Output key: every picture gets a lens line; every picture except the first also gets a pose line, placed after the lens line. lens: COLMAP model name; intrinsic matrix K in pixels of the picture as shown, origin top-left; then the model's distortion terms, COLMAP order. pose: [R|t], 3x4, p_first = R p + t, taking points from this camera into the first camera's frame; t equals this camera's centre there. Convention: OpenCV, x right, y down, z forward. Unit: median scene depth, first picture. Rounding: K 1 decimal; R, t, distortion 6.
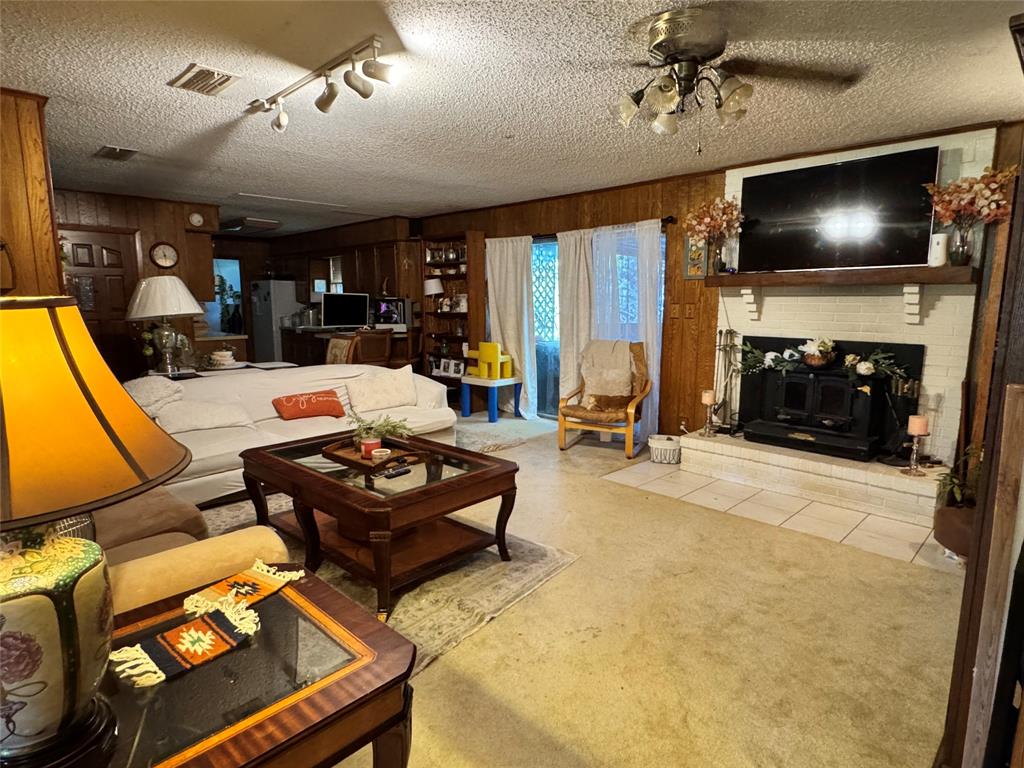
lens RADIAL K [[569.9, 0, 512.8], [0, 569.9, 385.4], [0, 0, 1]] dist [-0.004184, 0.001086]
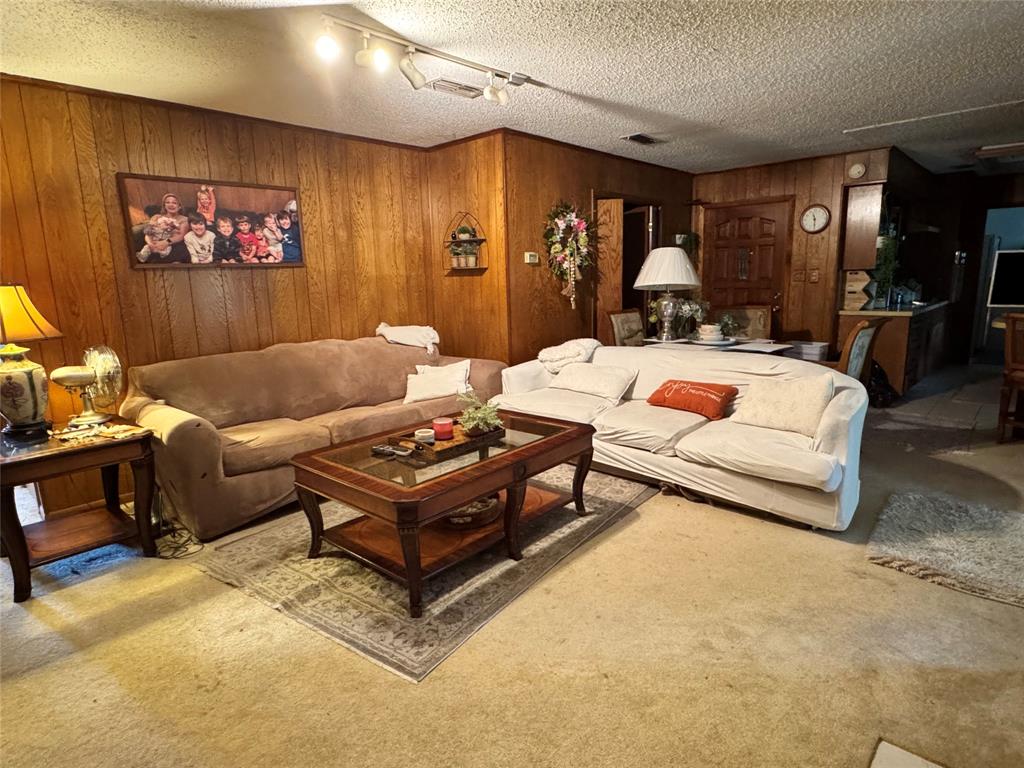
lens RADIAL K [[569.9, 0, 507.5], [0, 569.9, 385.2], [0, 0, 1]] dist [-0.004184, 0.001086]
pose [[0.024969, 0.183440, -0.982714, 0.467463], [-0.124068, 0.975989, 0.179032, -0.100157], [0.991960, 0.117453, 0.047129, 0.712661]]
